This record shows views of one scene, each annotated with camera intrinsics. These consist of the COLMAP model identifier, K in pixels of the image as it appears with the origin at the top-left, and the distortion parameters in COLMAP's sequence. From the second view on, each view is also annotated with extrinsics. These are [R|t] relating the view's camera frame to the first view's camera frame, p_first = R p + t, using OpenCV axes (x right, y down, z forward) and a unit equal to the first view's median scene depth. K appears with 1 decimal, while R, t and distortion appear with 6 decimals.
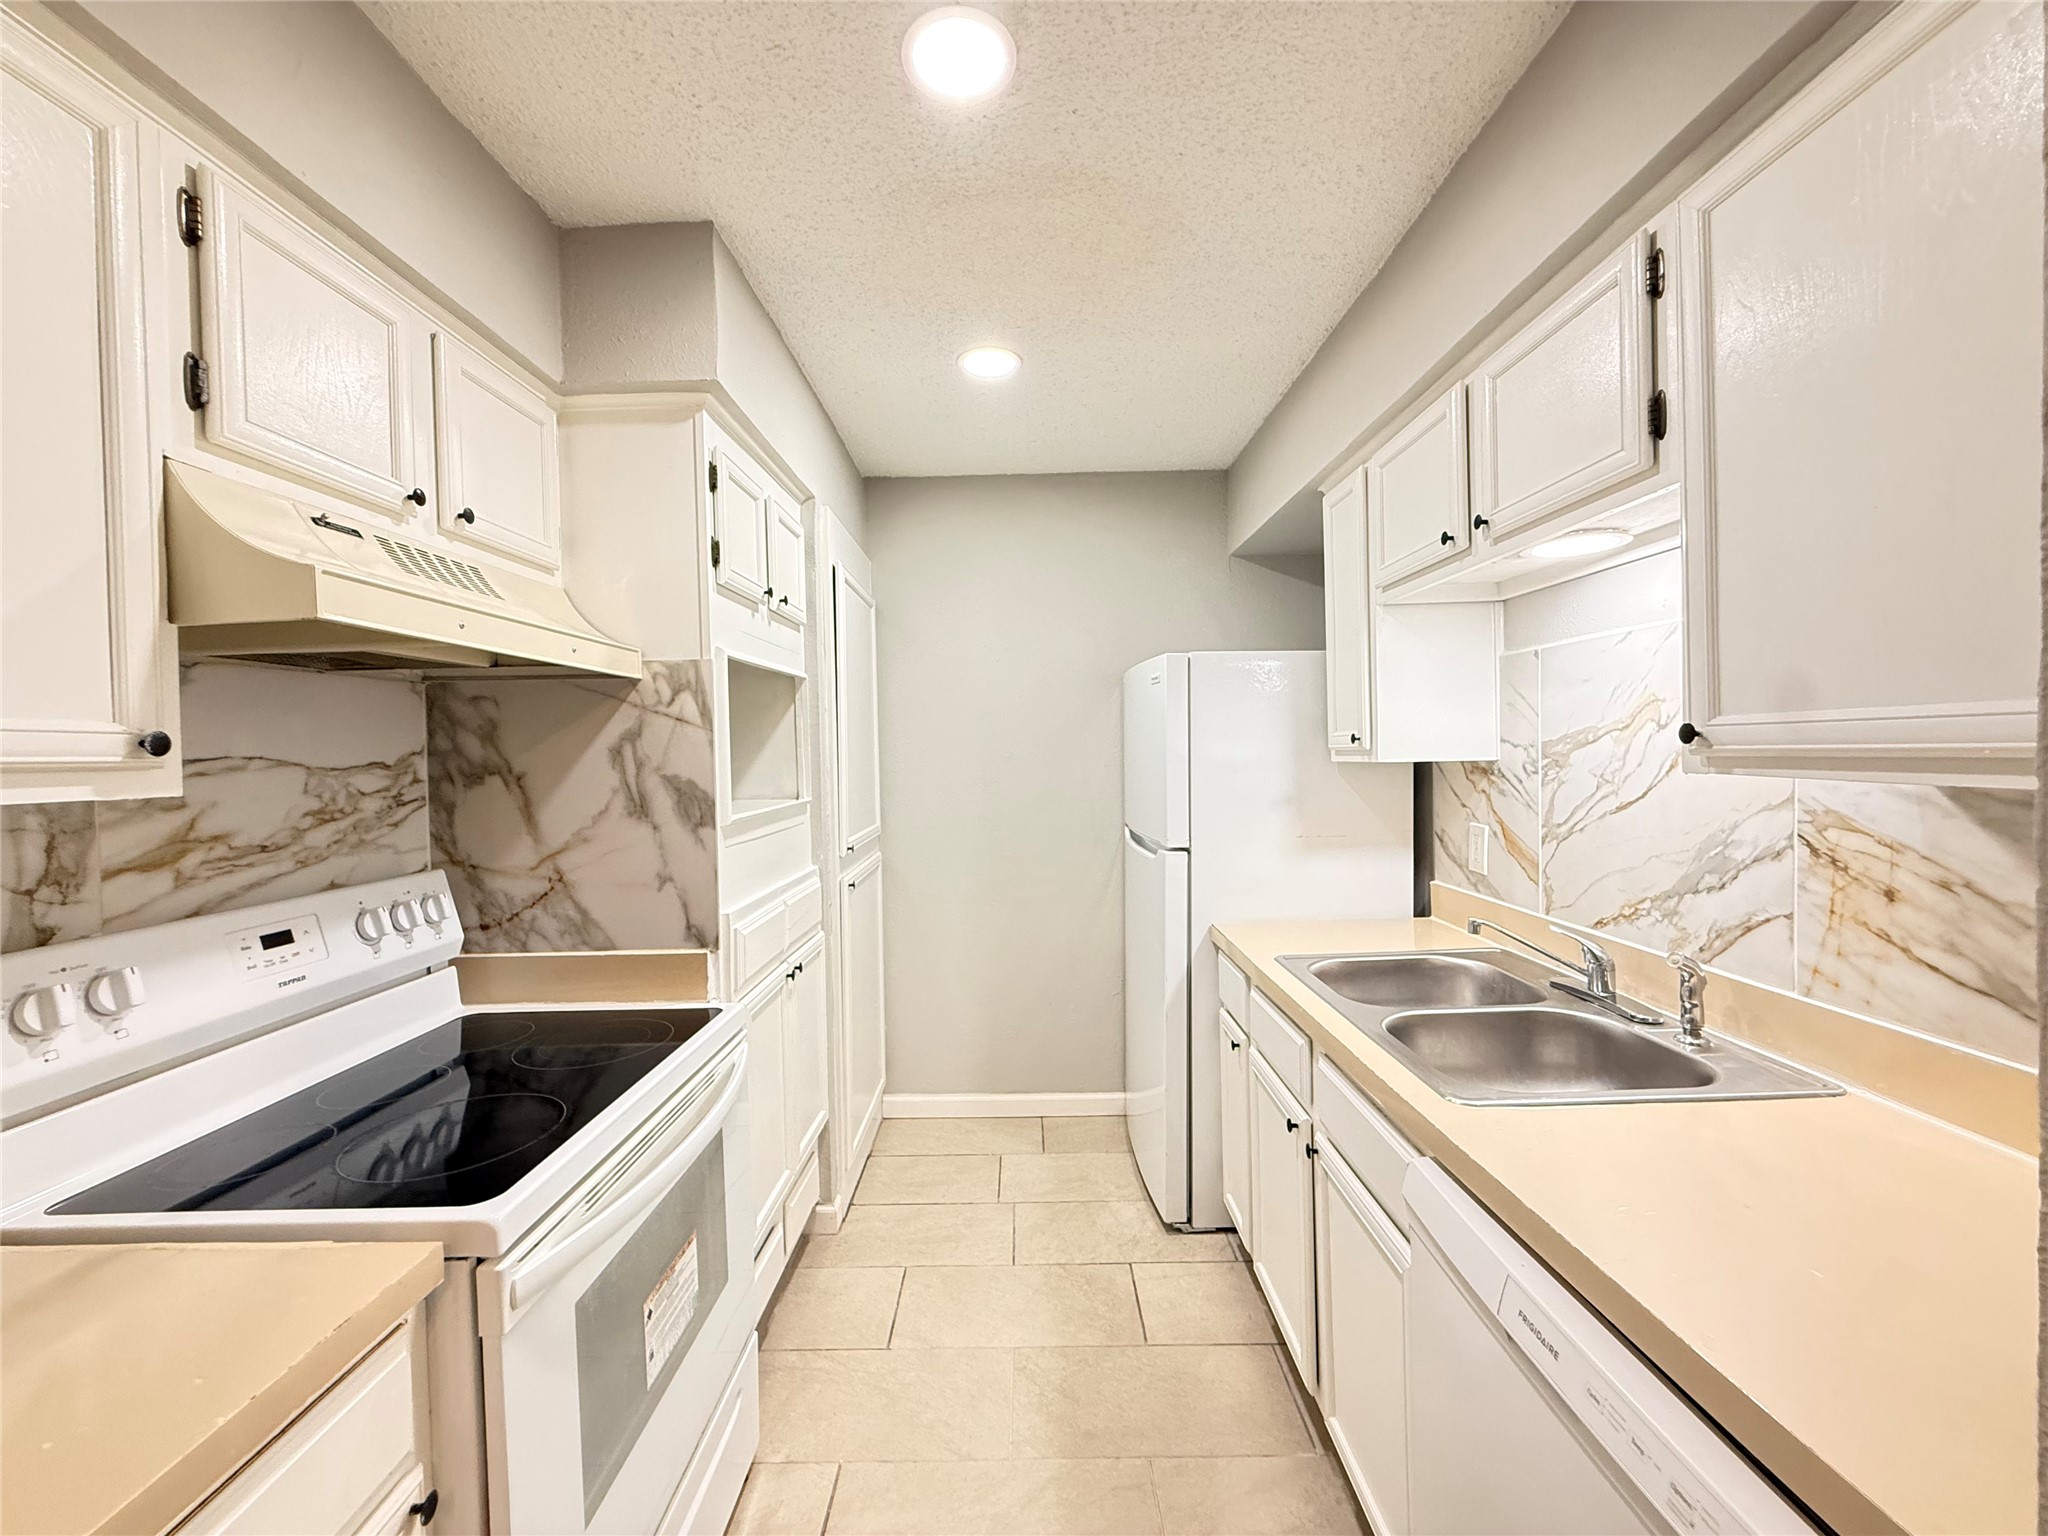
lens RADIAL K [[818.0, 0, 1015.8], [0, 818.0, 766.1], [0, 0, 1]] dist [-0.001054, 0.000539]
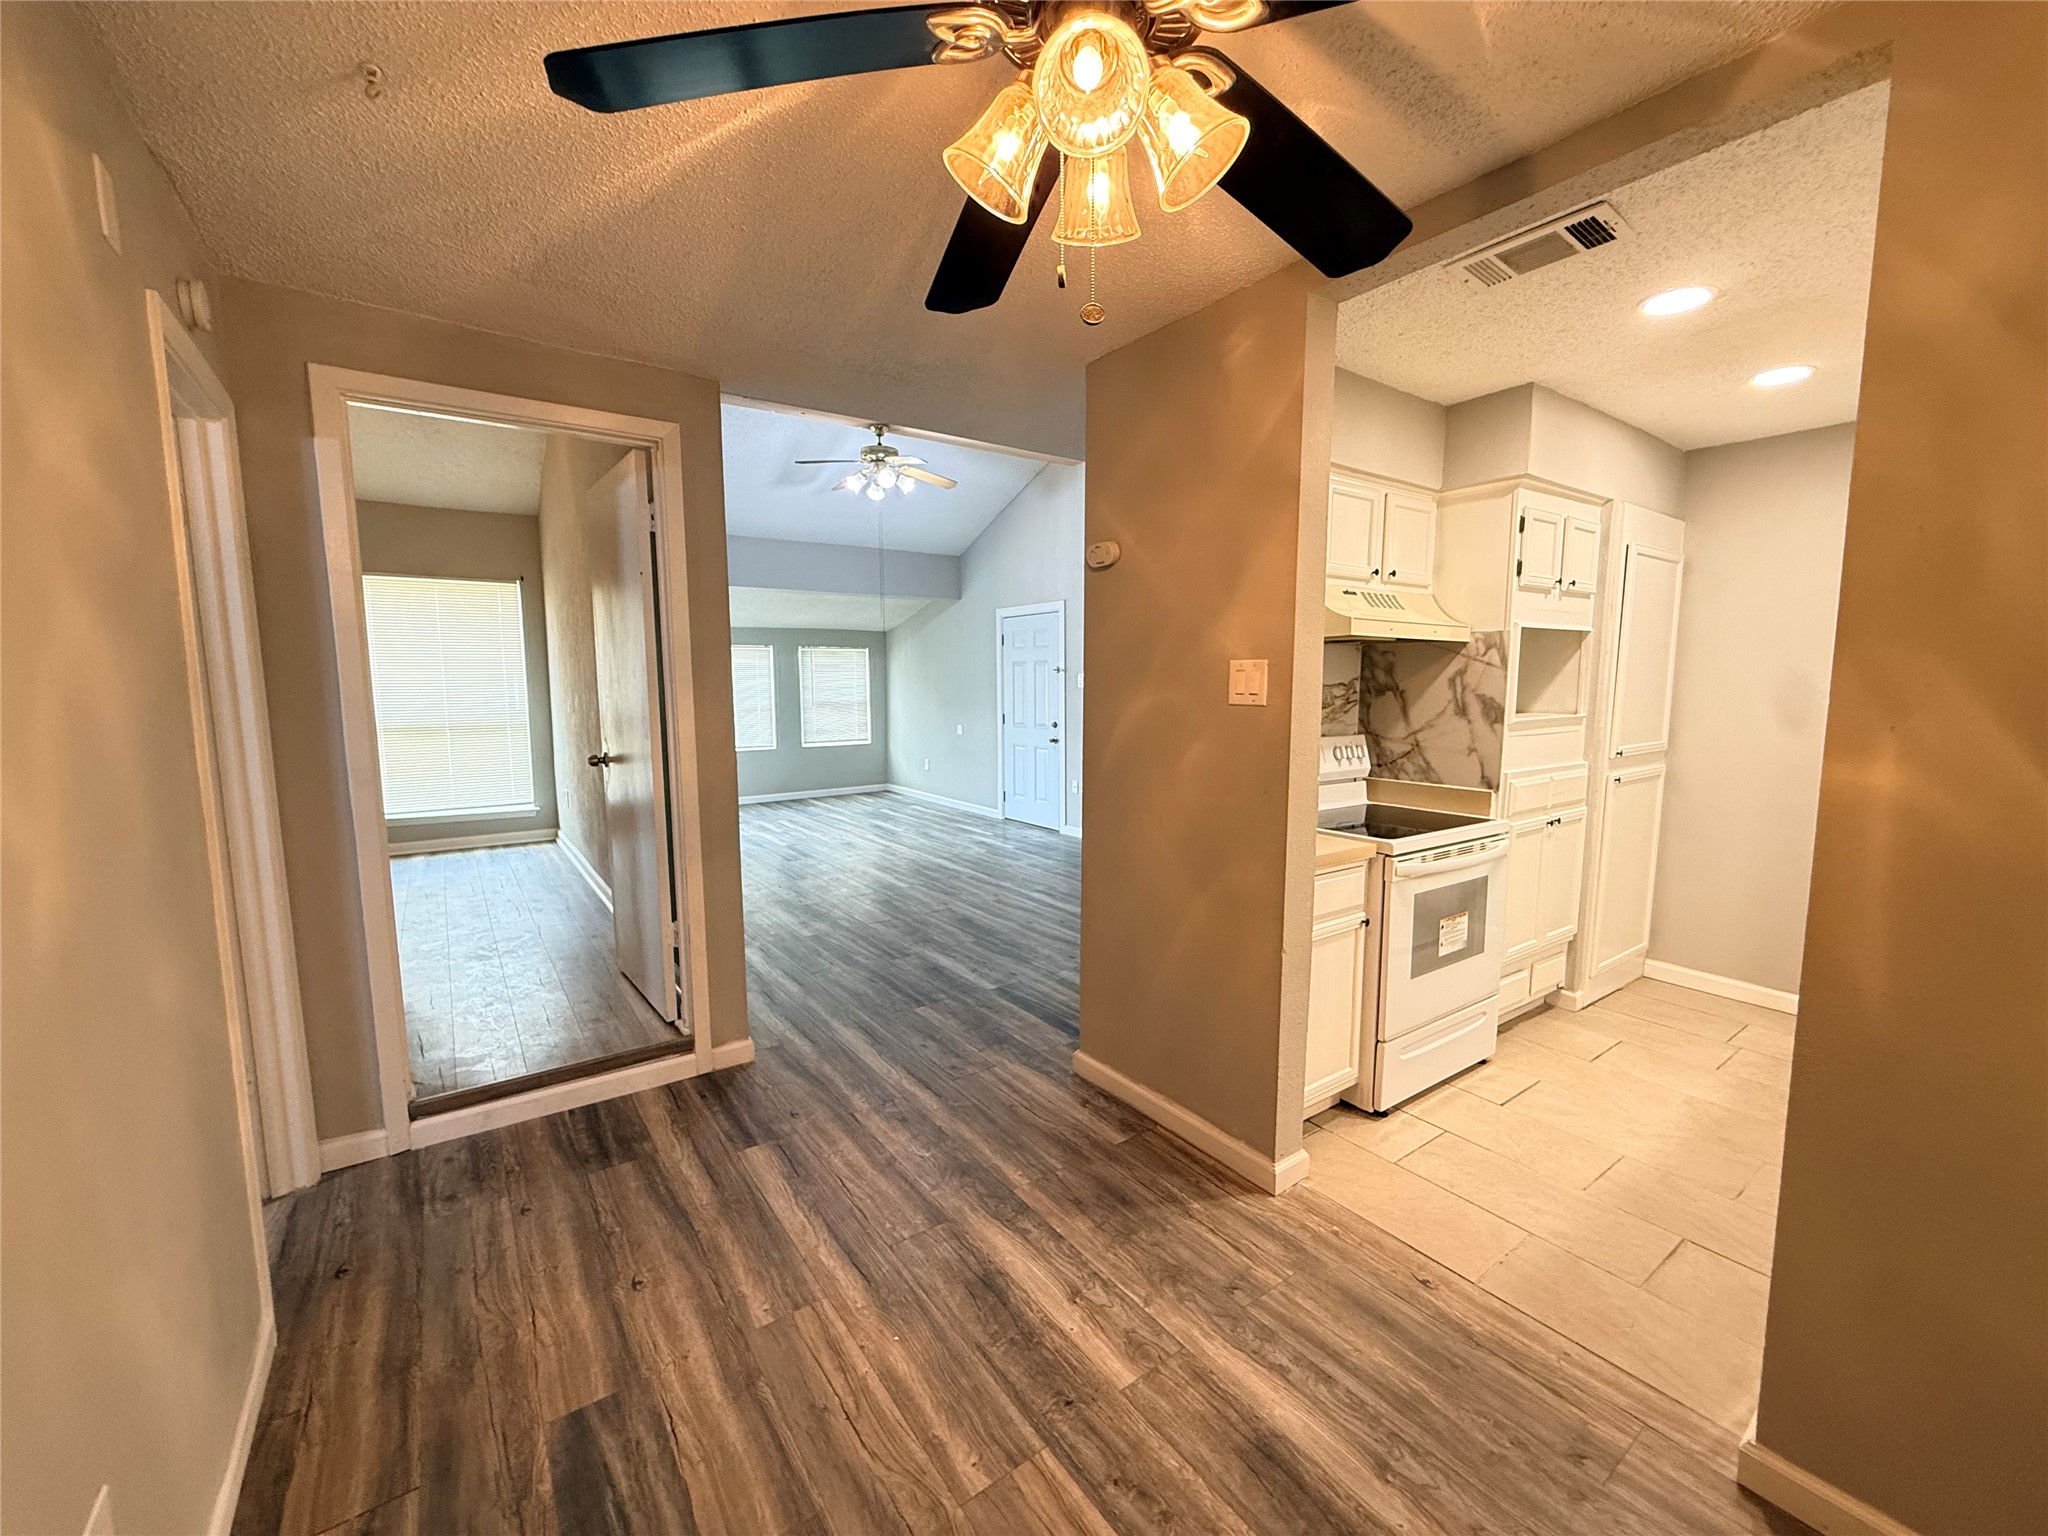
lens RADIAL K [[818.0, 0, 1021.8], [0, 818.0, 769.7], [0, 0, 1]] dist [-0.001054, 0.000539]
pose [[0.584061, 0.112459, -0.803882, 0.511999], [-0.030340, 0.992688, 0.116829, -0.003805], [0.811143, -0.043846, 0.583202, -0.993845]]
